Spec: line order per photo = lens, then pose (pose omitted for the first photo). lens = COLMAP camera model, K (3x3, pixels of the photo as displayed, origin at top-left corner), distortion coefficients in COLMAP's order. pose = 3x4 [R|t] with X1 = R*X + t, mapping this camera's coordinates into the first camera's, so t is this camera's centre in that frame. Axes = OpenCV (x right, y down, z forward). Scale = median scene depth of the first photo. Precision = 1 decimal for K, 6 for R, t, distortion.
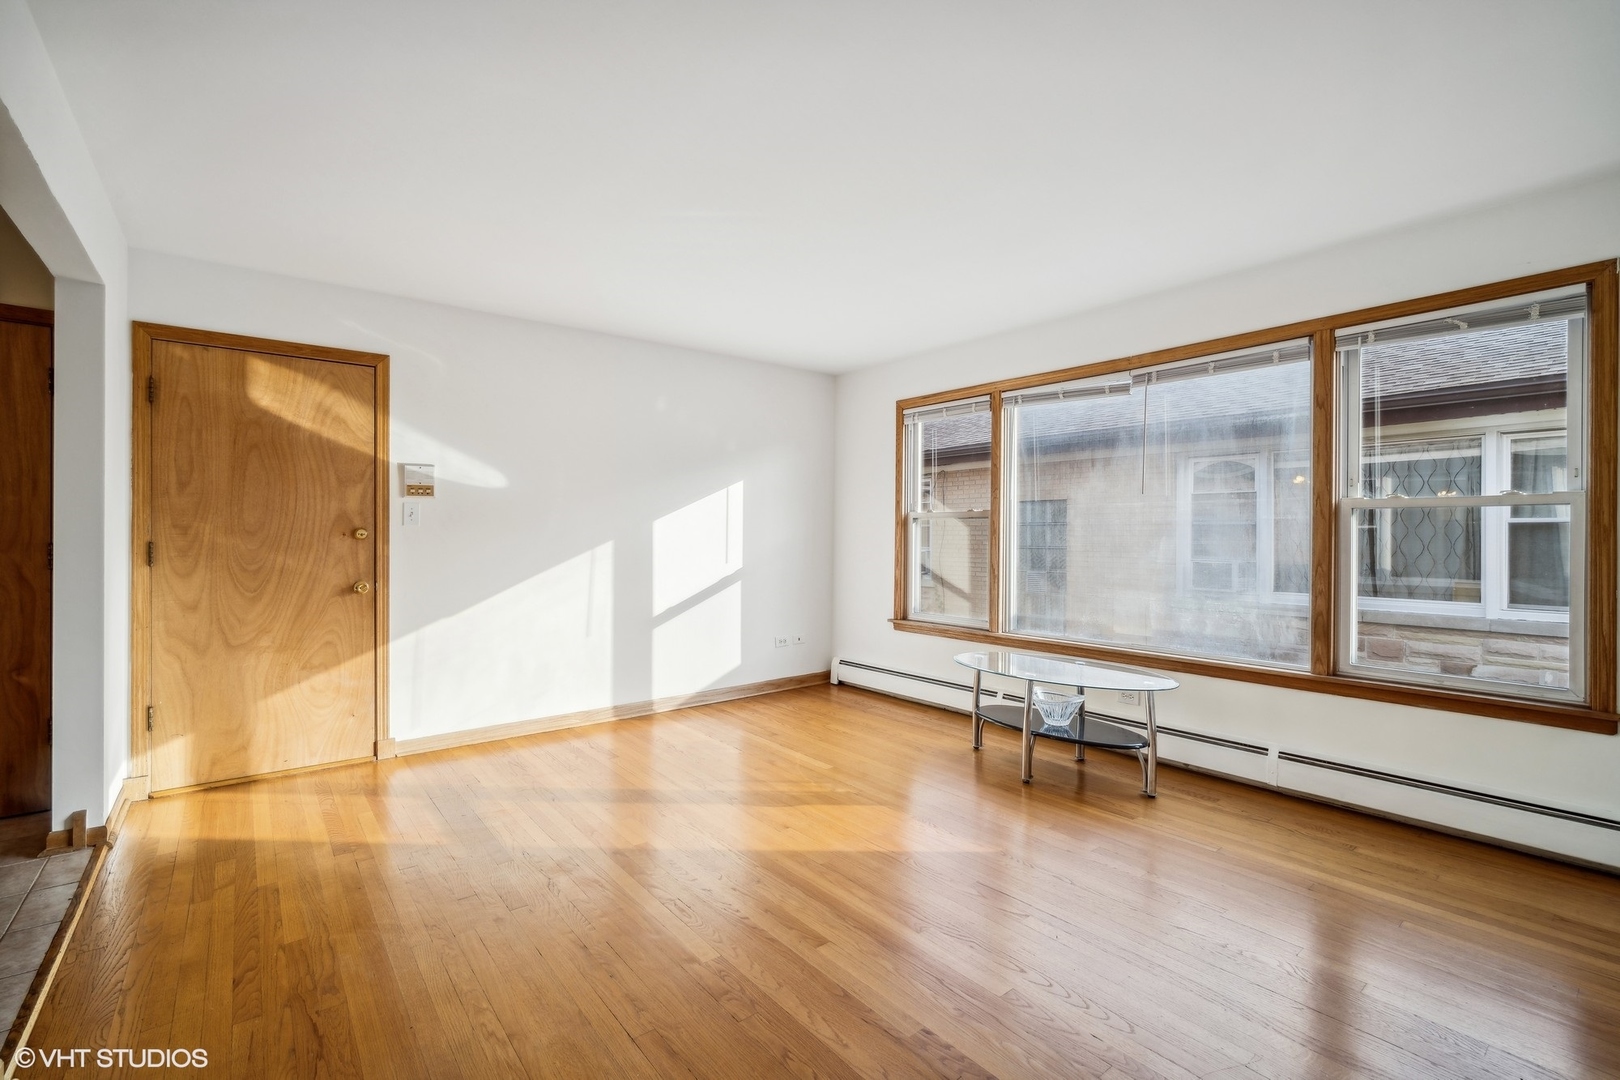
lens RADIAL K [[719.5, 0, 818.9], [0, 719.5, 536.4], [0, 0, 1]] dist [-0.014842, 0.005381]
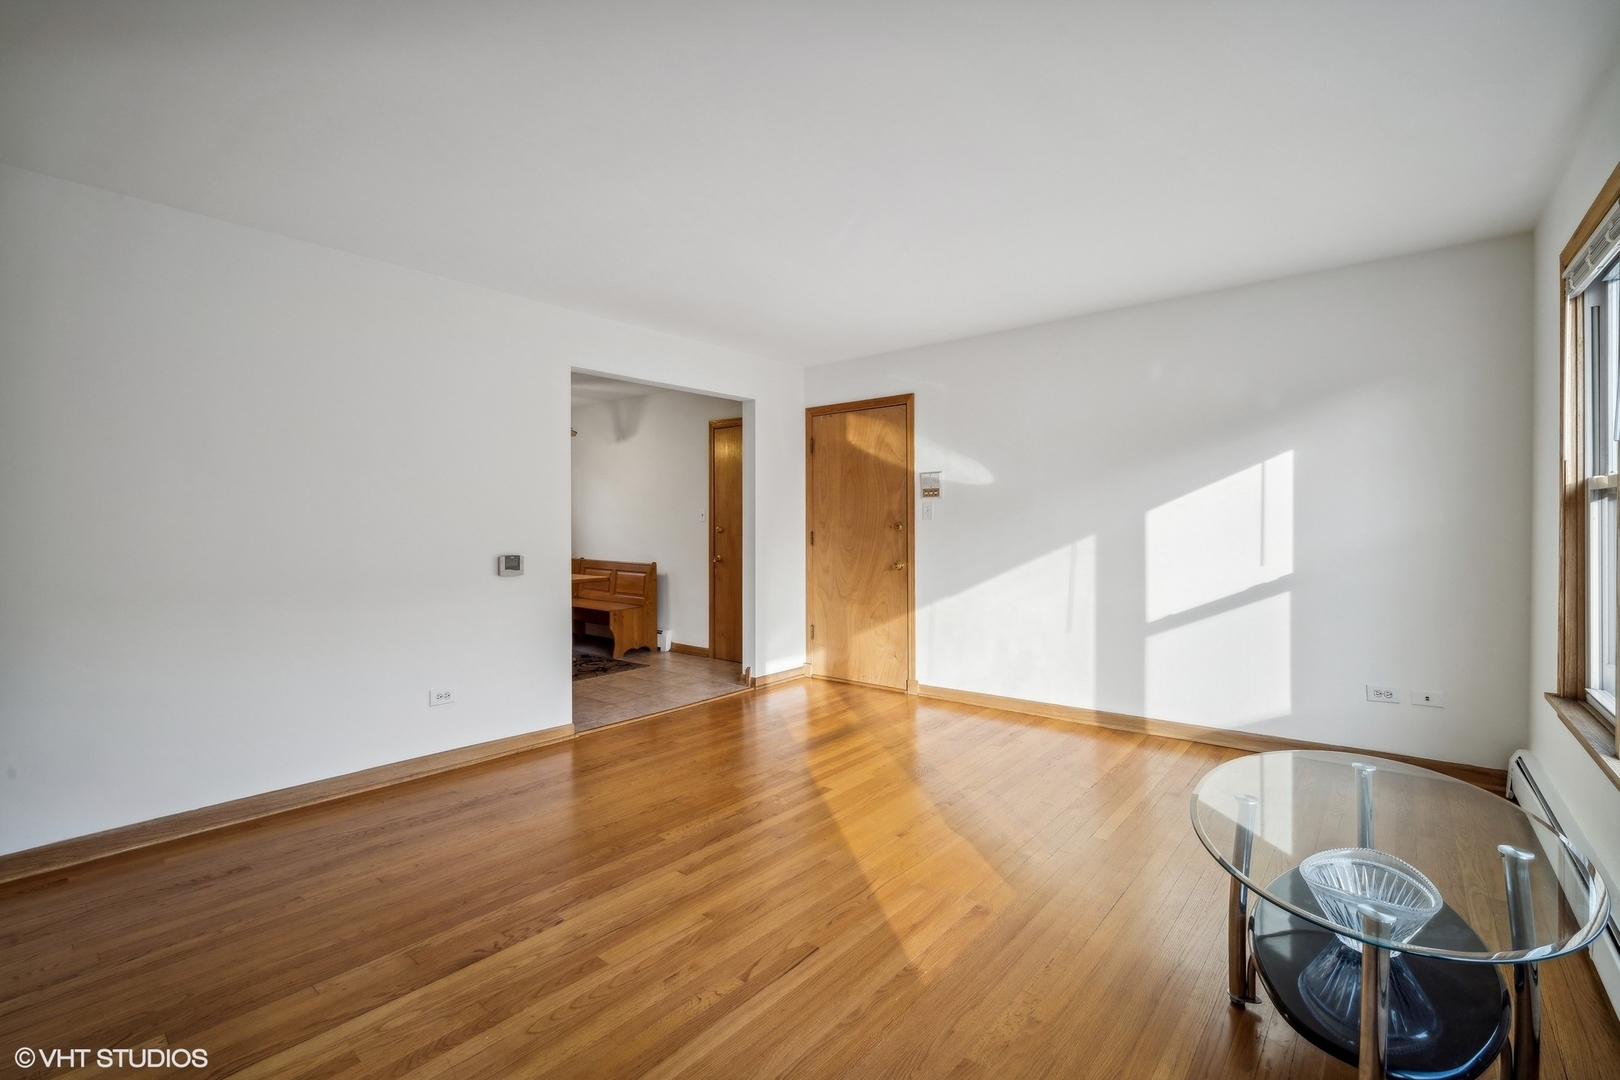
lens RADIAL K [[719.5, 0, 804.0], [0, 719.5, 539.2], [0, 0, 1]] dist [-0.014842, 0.005381]
pose [[0.194920, 0.014382, -0.980714, 0.693166], [-0.000806, 0.999895, 0.014503, 0.000540], [0.980819, -0.002036, 0.194911, 0.558918]]
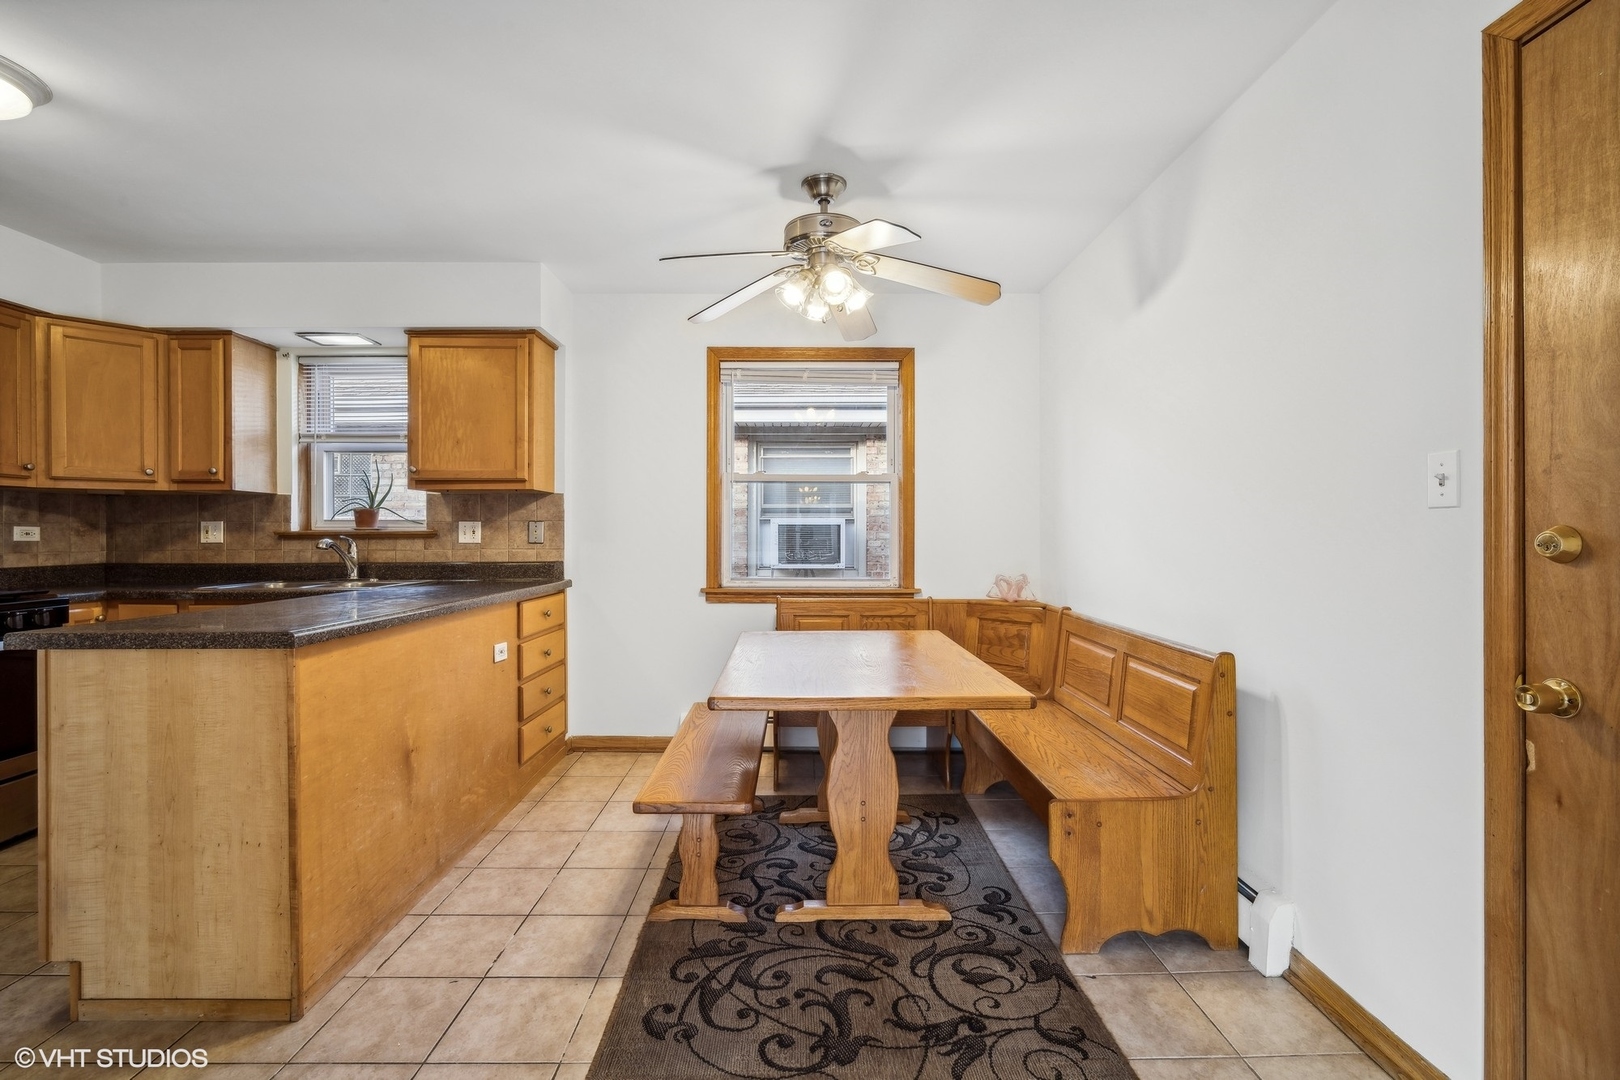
lens RADIAL K [[706.3, 0, 799.8], [0, 706.3, 534.1], [0, 0, 1]] dist [-0.014999, 0.004855]
pose [[-0.627317, -0.007979, -0.778723, -0.576523], [-0.006368, 0.999967, -0.005116, 0.001918], [0.778738, 0.001749, -0.627347, 0.623831]]
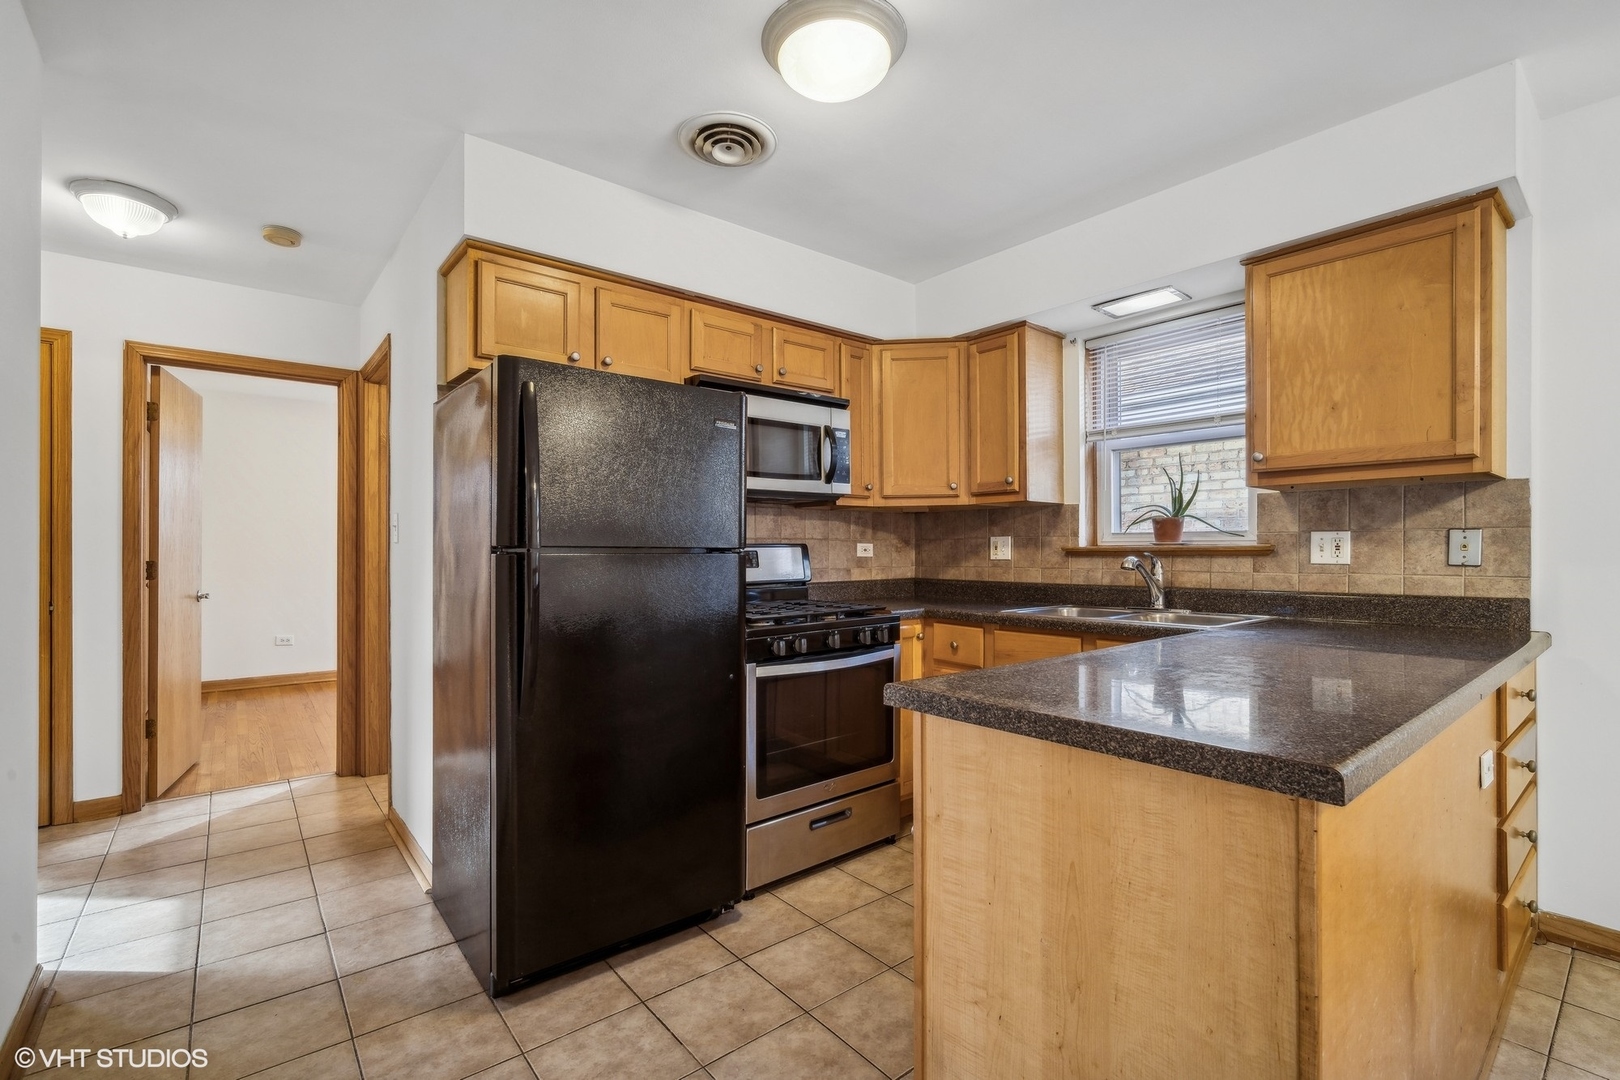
lens RADIAL K [[719.5, 0, 807.9], [0, 719.5, 551.8], [0, 0, 1]] dist [-0.014842, 0.005381]
pose [[-0.999962, -0.005981, -0.006366, -0.565045], [-0.006021, 0.999962, 0.006290, -0.000225], [0.006328, 0.006328, -0.999960, 0.294929]]
